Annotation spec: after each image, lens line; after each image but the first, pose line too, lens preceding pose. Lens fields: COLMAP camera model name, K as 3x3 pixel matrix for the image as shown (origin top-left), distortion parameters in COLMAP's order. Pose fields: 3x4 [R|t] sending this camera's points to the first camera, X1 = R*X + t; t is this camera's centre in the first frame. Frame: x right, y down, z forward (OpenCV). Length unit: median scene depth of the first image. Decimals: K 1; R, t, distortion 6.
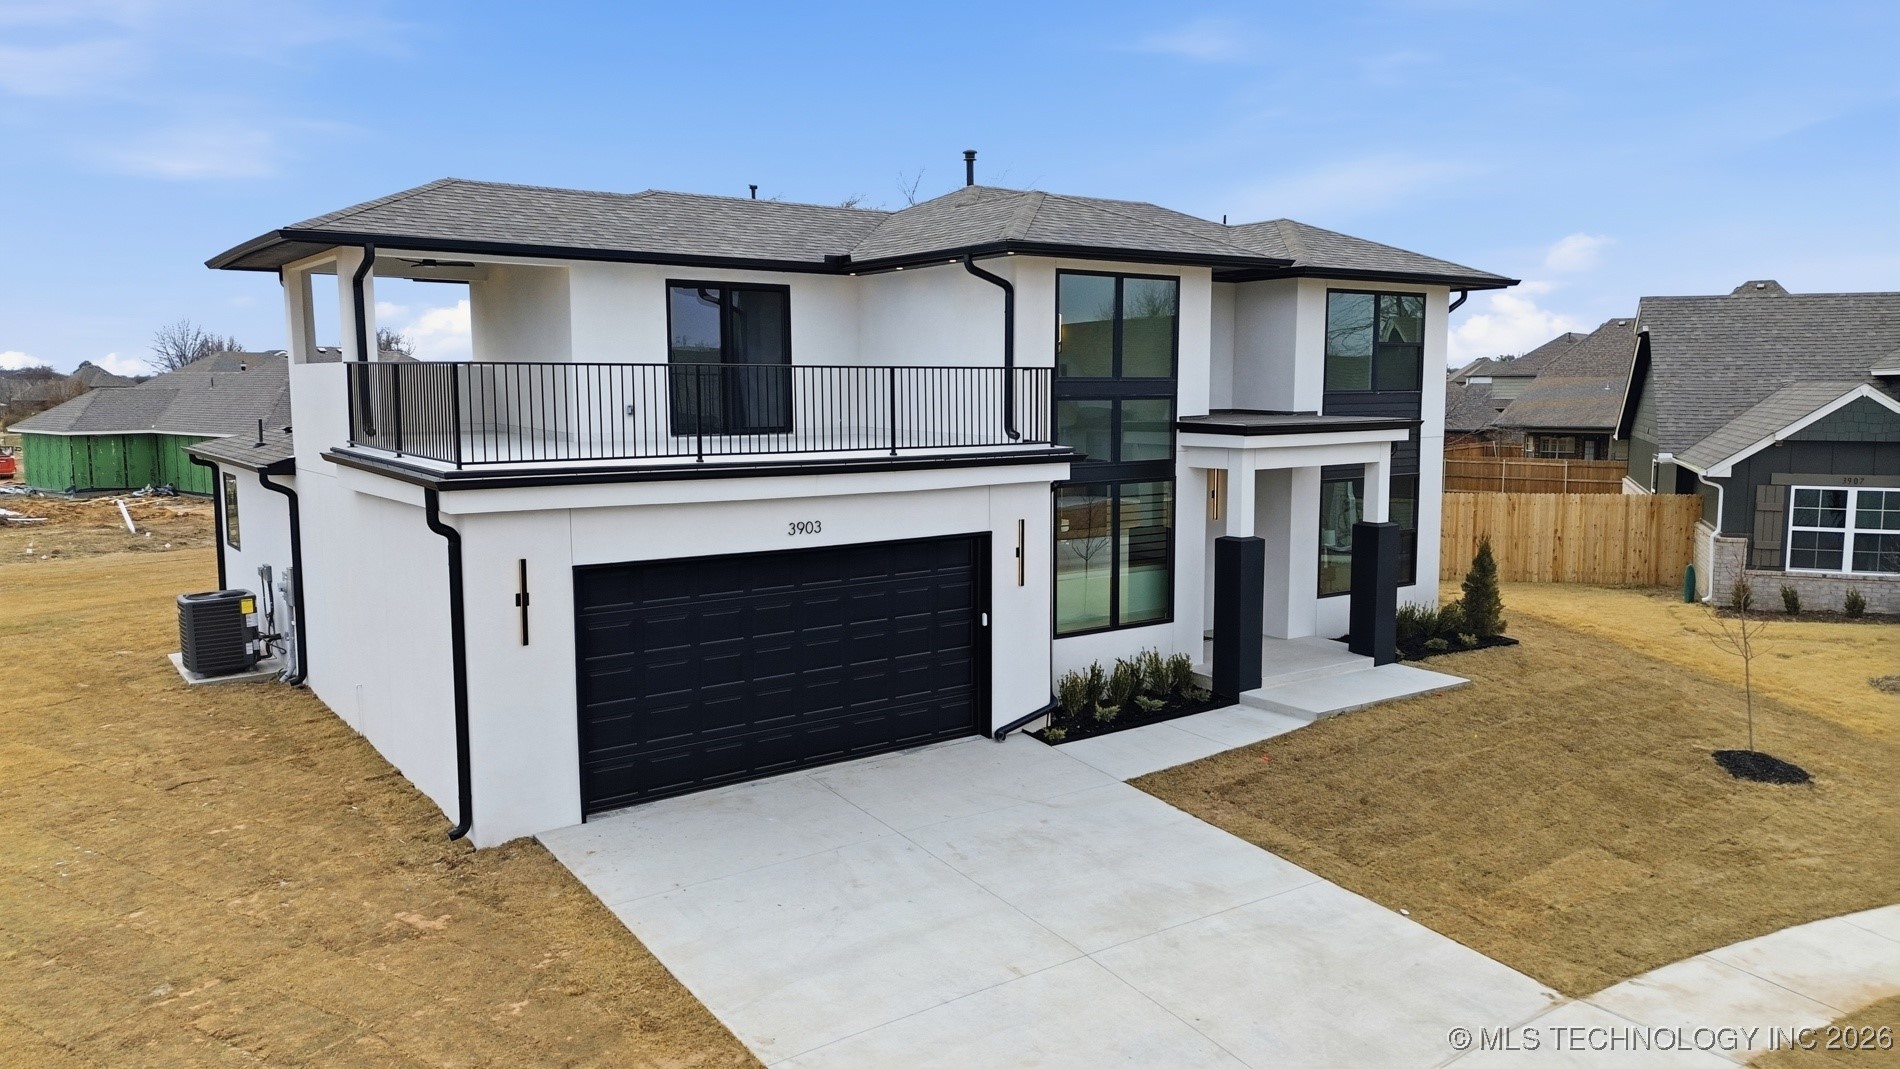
lens RADIAL K [[1330.6, 0, 950.0], [0, 1330.6, 534.5], [0, 0, 1]] dist [0.077492, -0.077429]
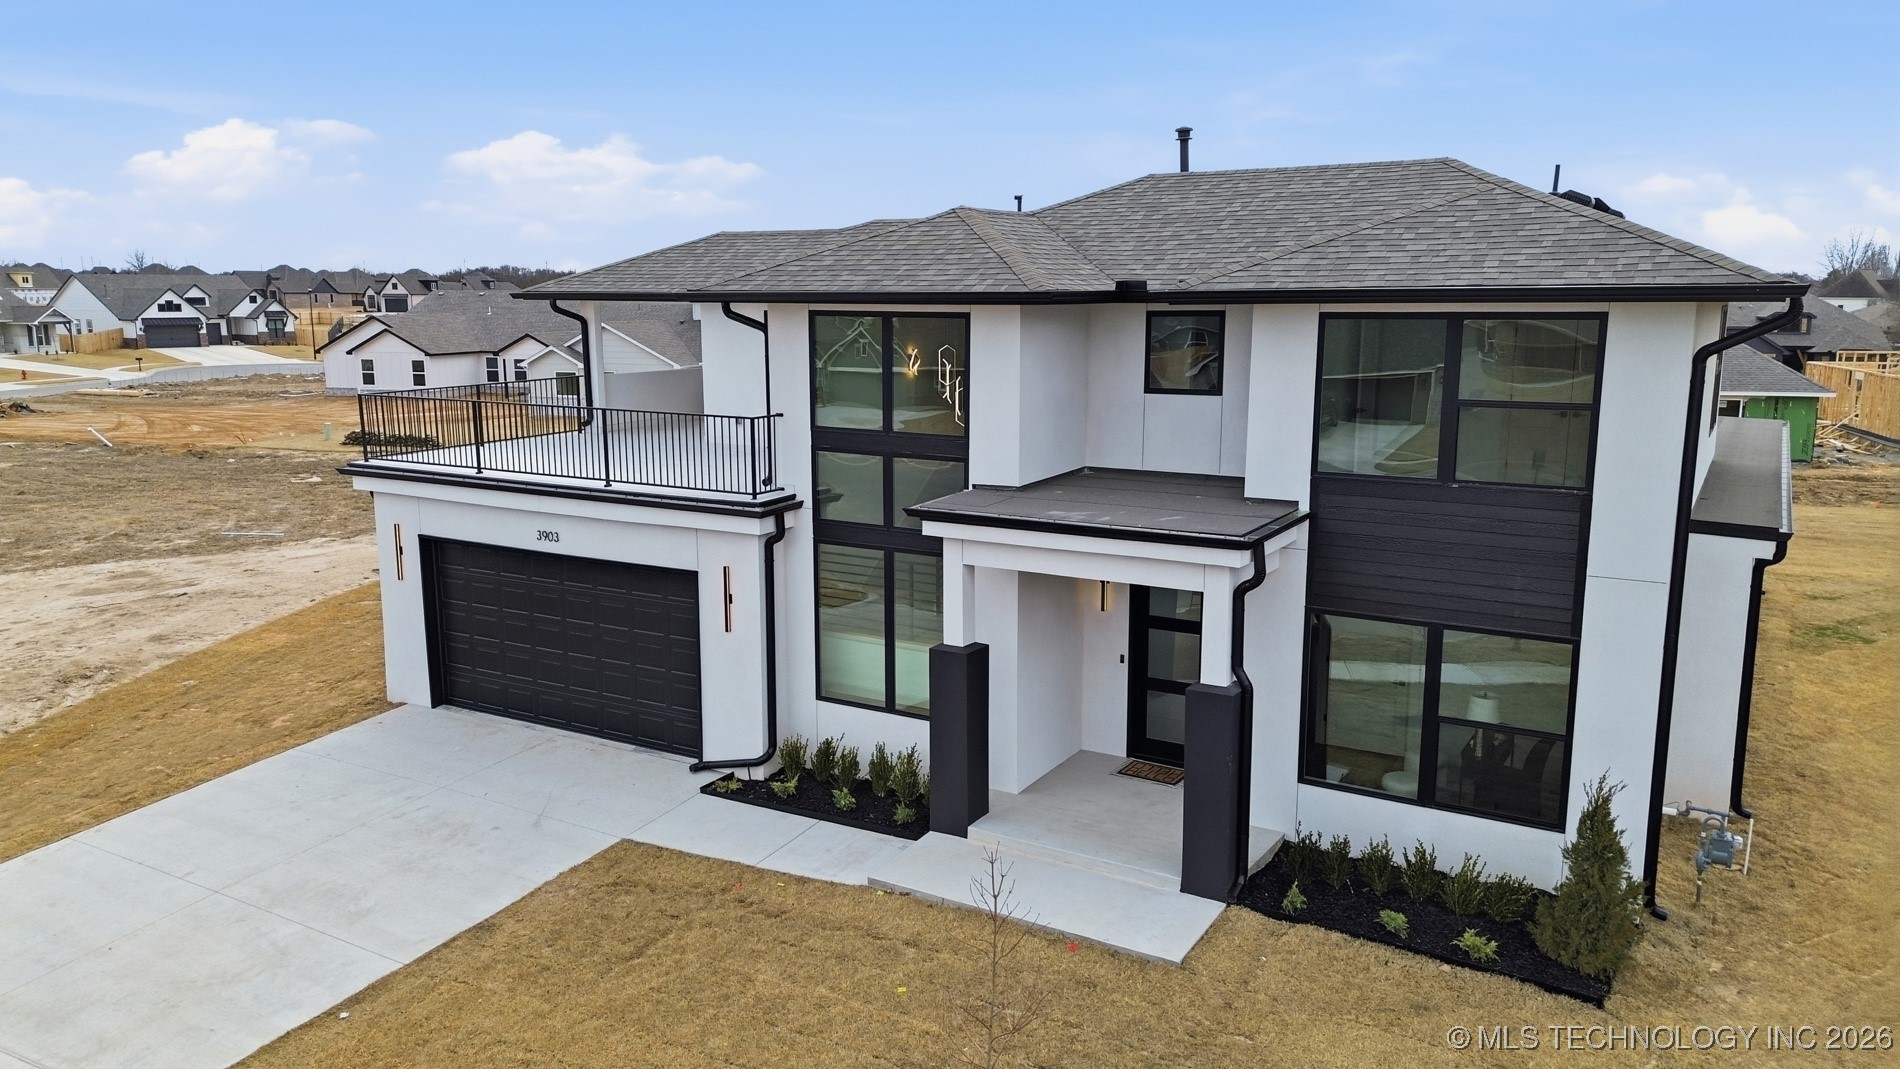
lens RADIAL K [[1330.6, 0, 950.0], [0, 1330.6, 534.5], [0, 0, 1]] dist [0.077492, -0.077429]
pose [[0.391492, 0.162608, -0.905700, 0.960721], [-0.102407, 0.985847, 0.132732, -0.174013], [0.914465, 0.040787, 0.402604, 0.704229]]
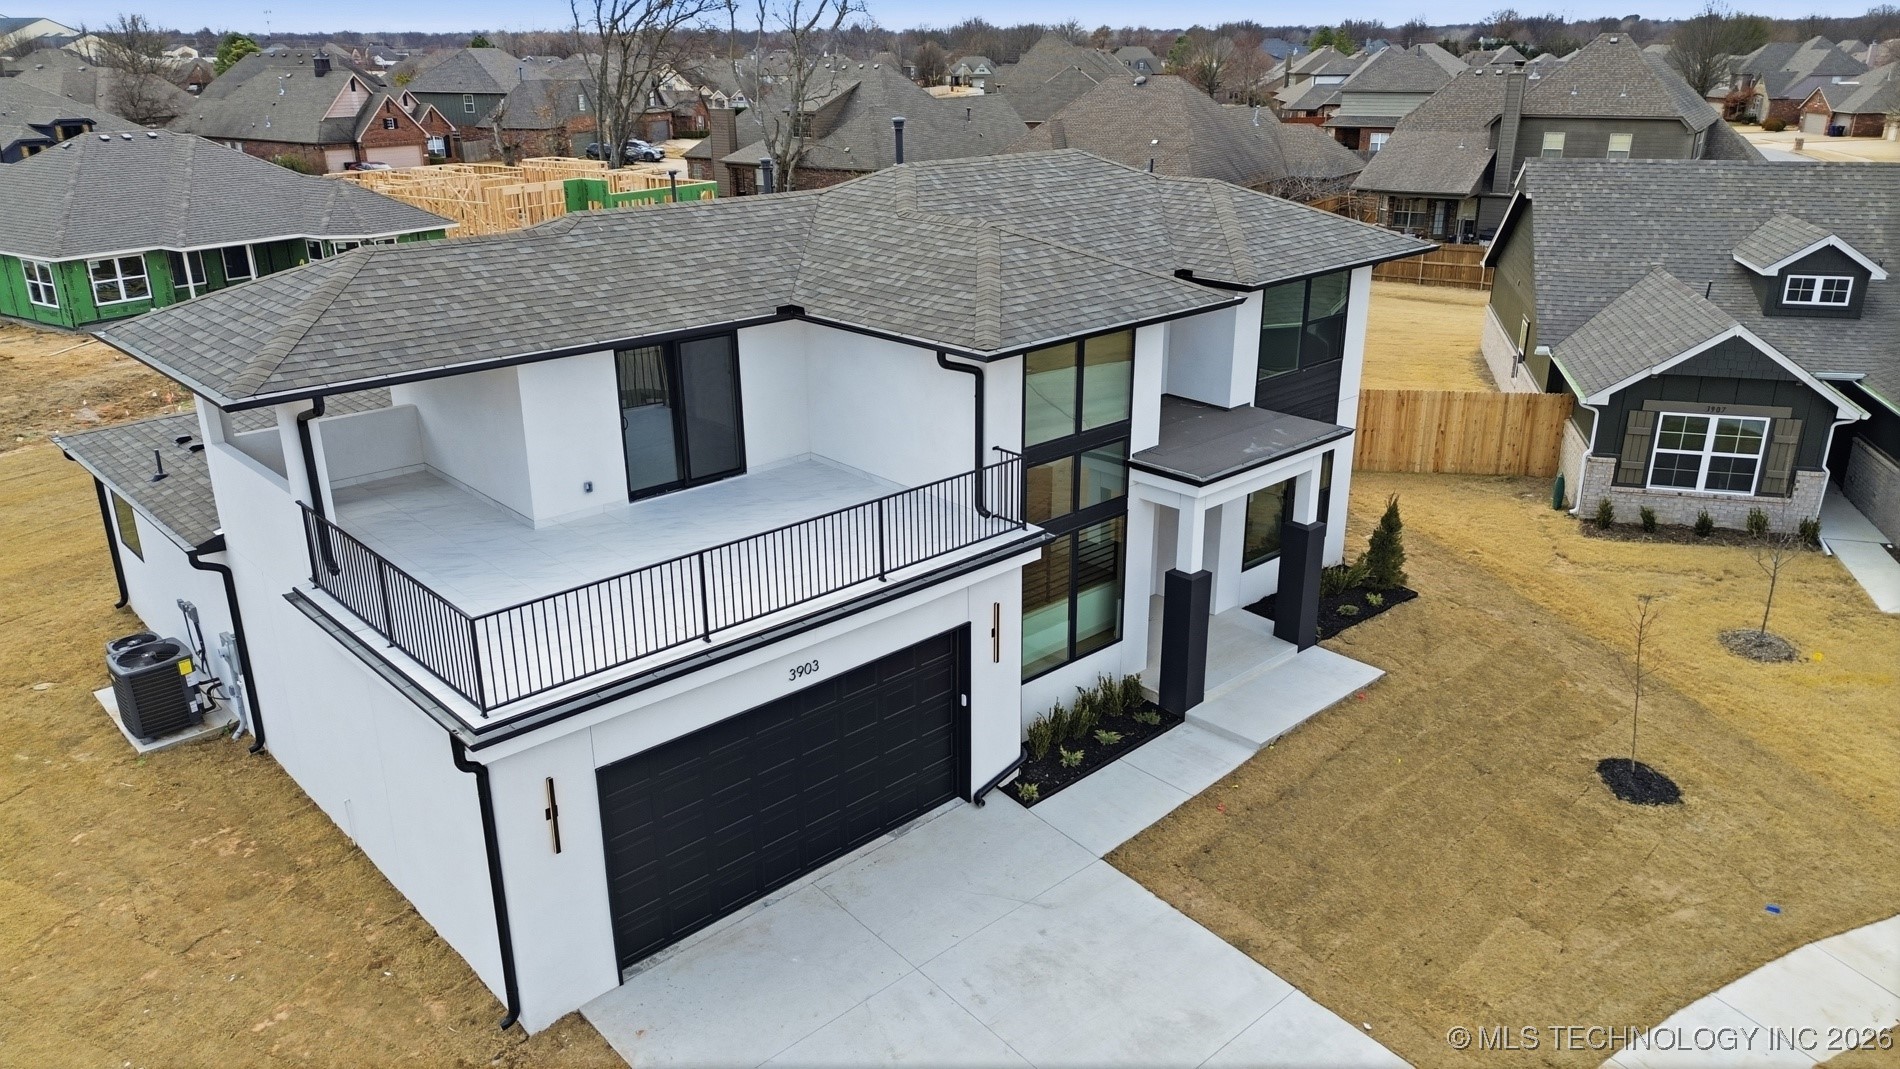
lens RADIAL K [[1330.6, 0, 950.0], [0, 1330.6, 534.5], [0, 0, 1]] dist [0.077492, -0.077429]
pose [[0.992265, -0.046535, 0.115083, -0.092613], [0.018201, 0.971597, 0.235940, -0.289402], [-0.122793, -0.232021, 0.964929, 0.018624]]
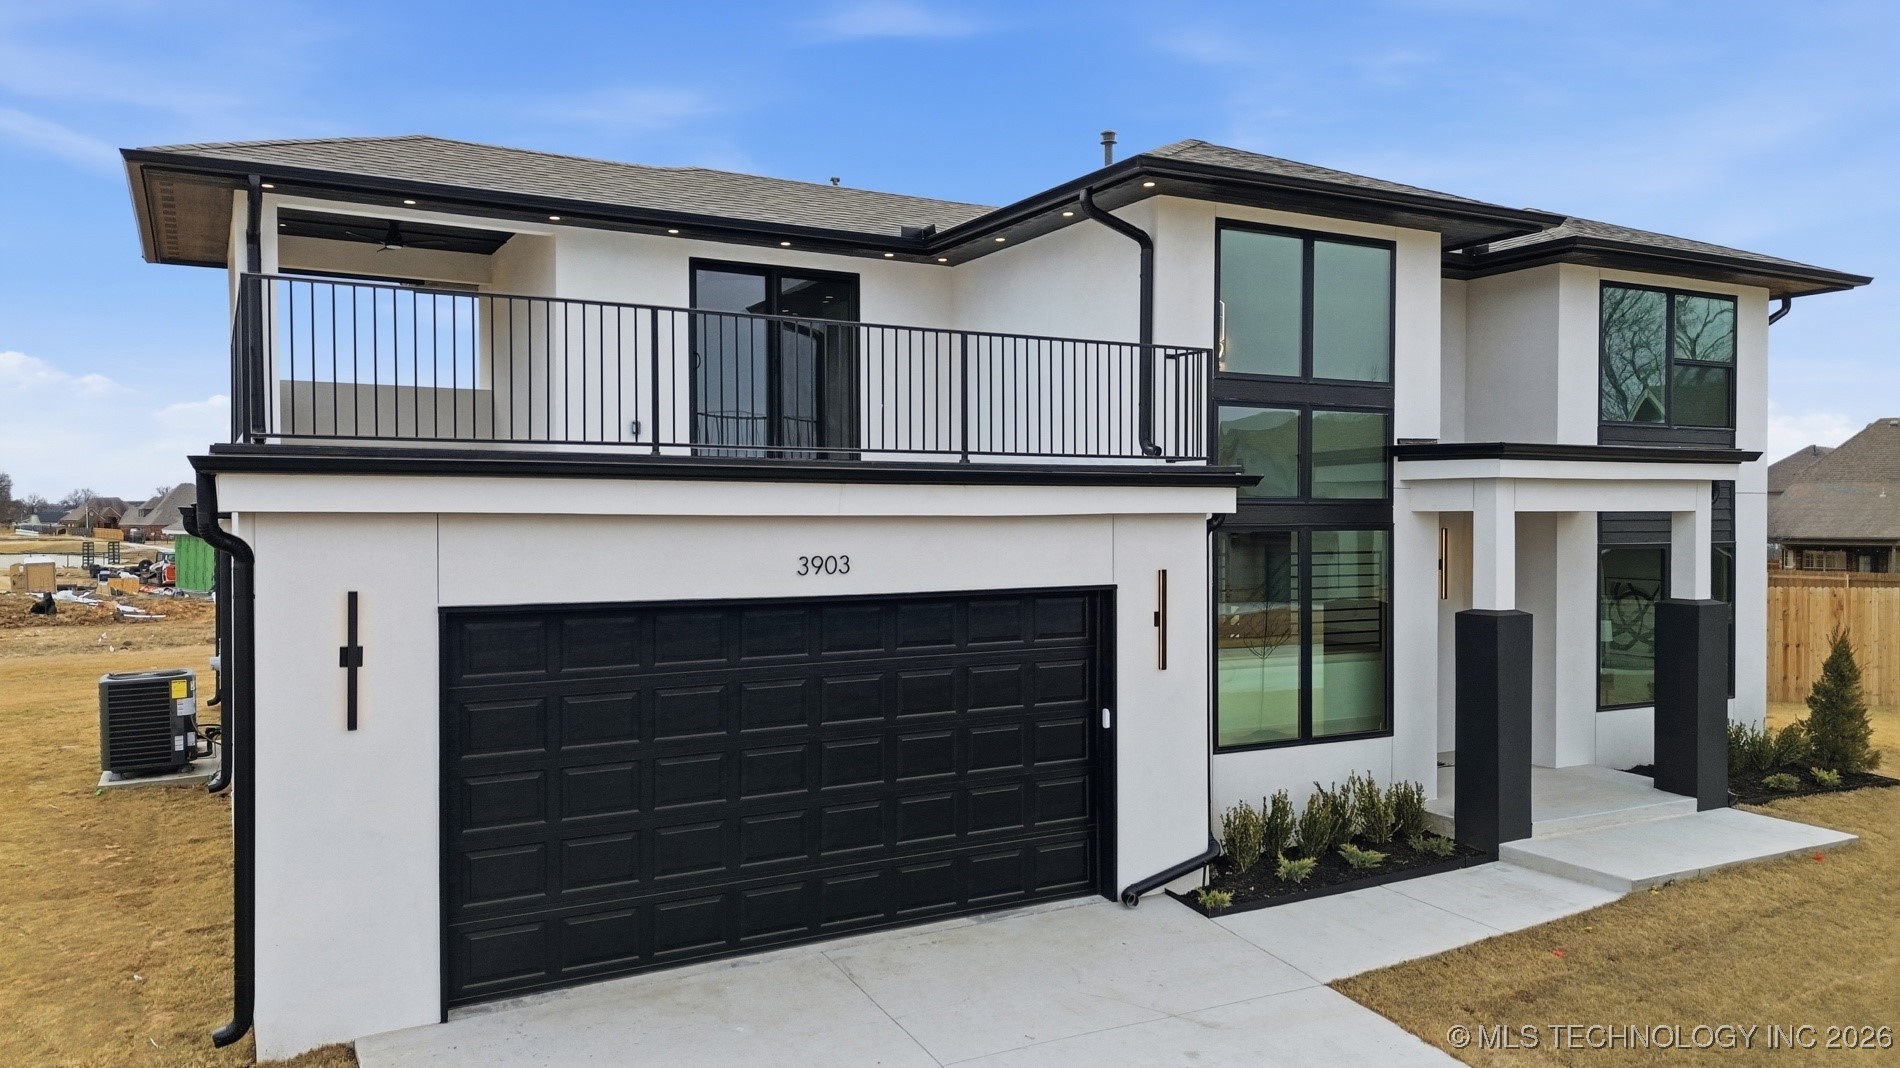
lens RADIAL K [[1338.5, 0, 950.0], [0, 1338.5, 534.0], [0, 0, 1]] dist [0.056804, -0.048557]
pose [[0.991905, 0.004514, -0.126902, 0.030827], [-0.016695, 0.995329, -0.095085, 0.034331], [0.125880, 0.096434, 0.987347, 0.295469]]
